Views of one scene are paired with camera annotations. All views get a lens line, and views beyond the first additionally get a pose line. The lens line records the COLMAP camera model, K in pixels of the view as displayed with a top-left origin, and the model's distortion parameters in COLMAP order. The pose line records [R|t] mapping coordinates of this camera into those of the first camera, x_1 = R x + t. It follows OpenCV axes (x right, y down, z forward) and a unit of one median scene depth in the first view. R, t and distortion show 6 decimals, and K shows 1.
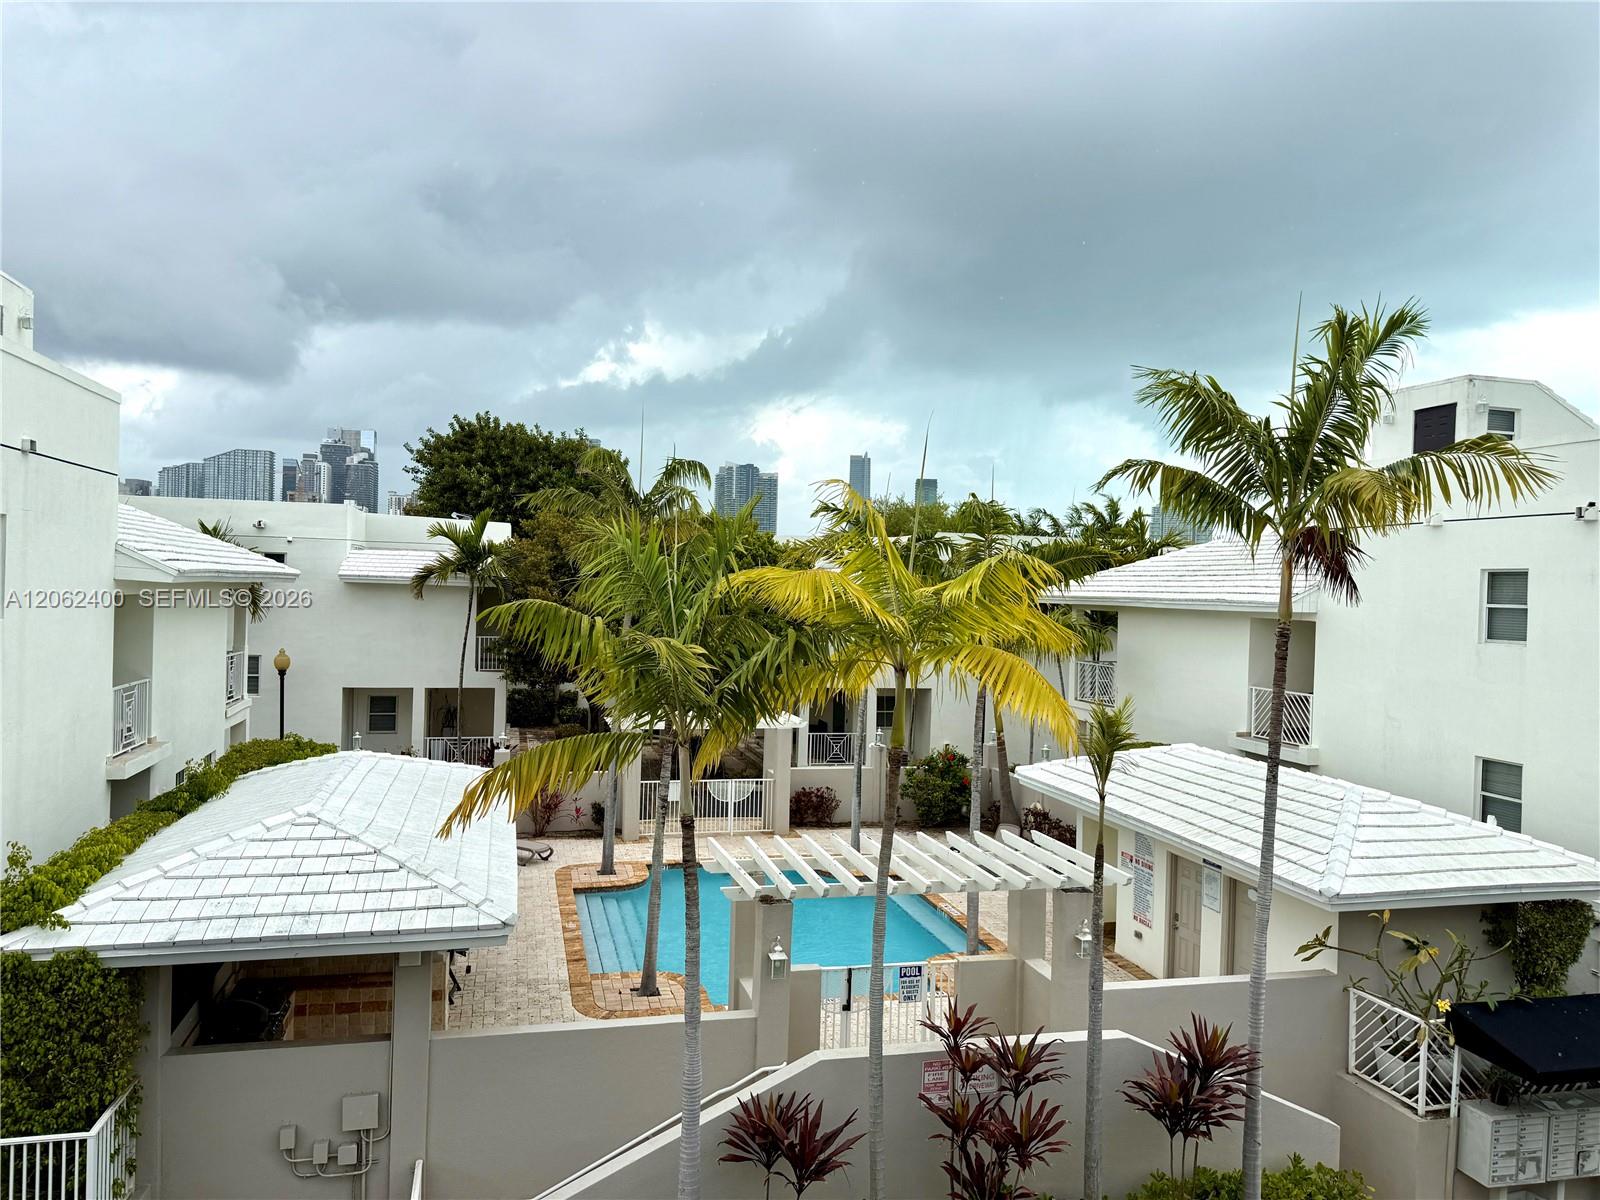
lens RADIAL K [[1121.9, 0, 801.8], [0, 1121.9, 599.0], [0, 0, 1]] dist [0.039335, -0.040530]
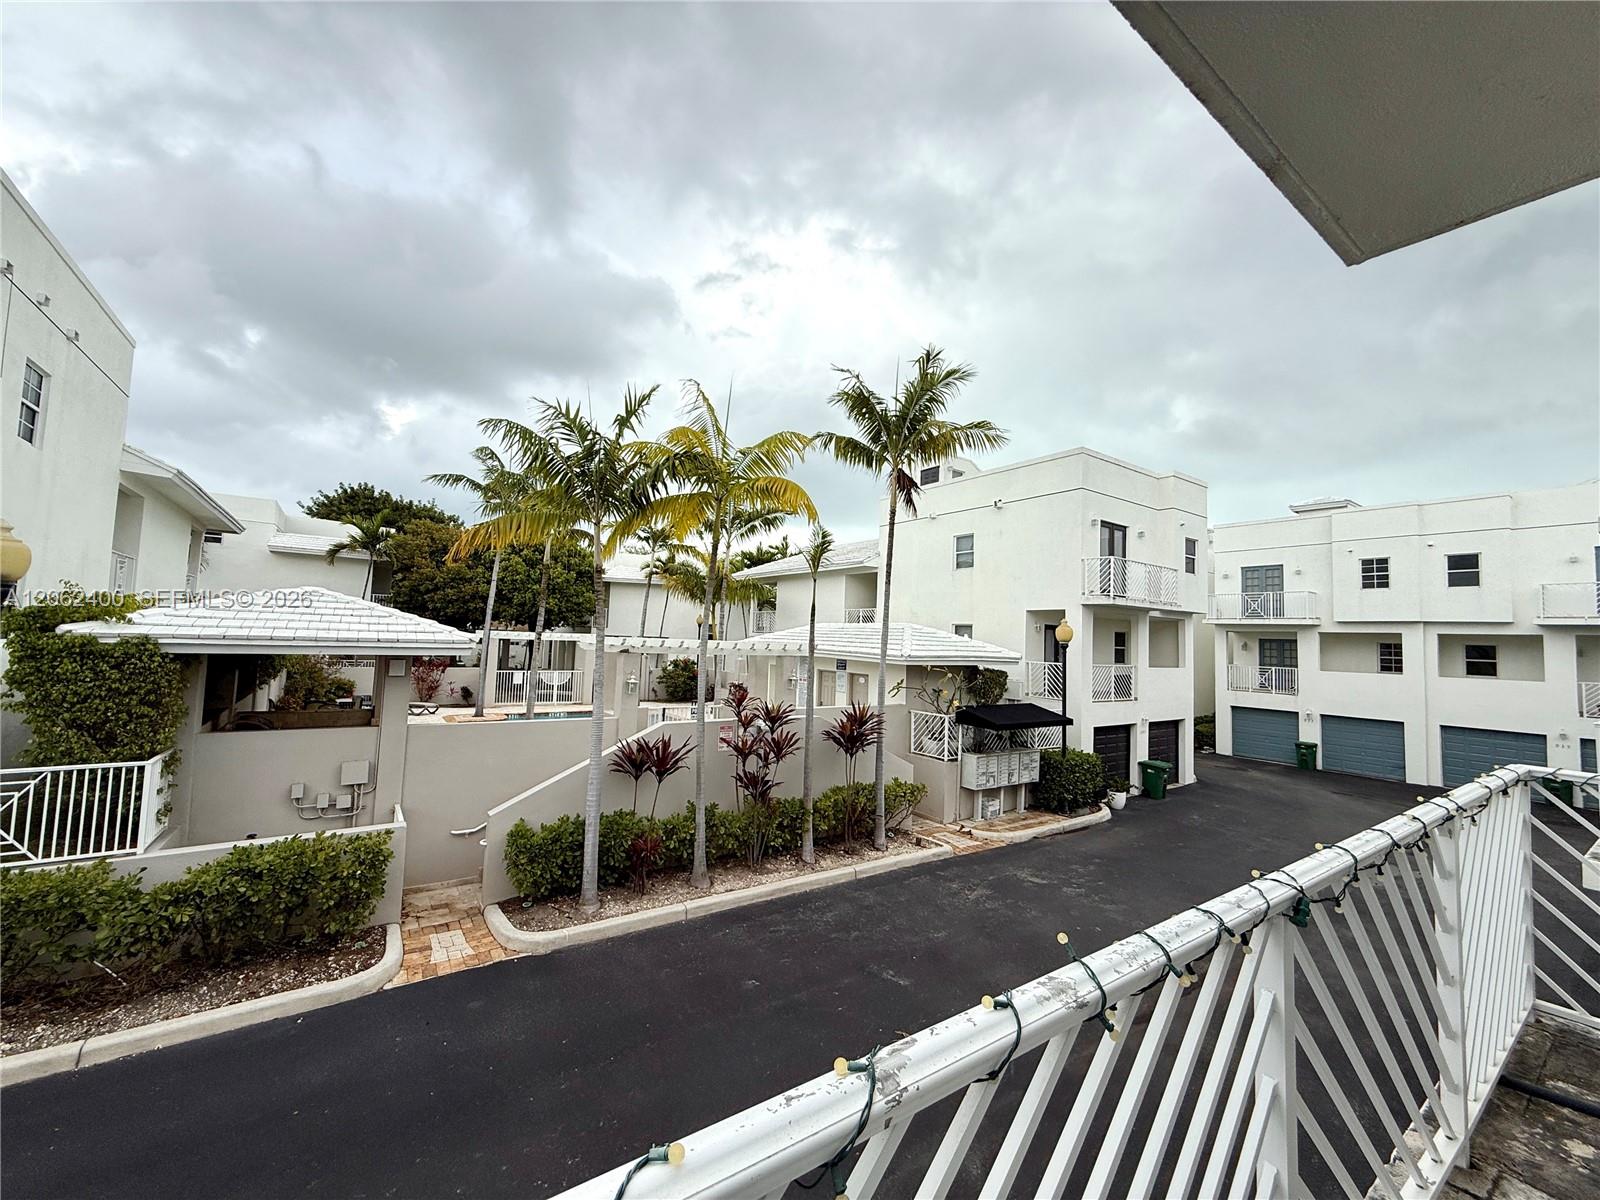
lens RADIAL K [[633.1, 0, 794.2], [0, 633.1, 600.5], [0, 0, 1]] dist [-0.000382, 0.000329]
pose [[0.938688, 0.029583, 0.343497, -0.111411], [-0.007926, 0.997900, -0.064283, 0.223154], [-0.344678, 0.057619, 0.936951, -0.005610]]
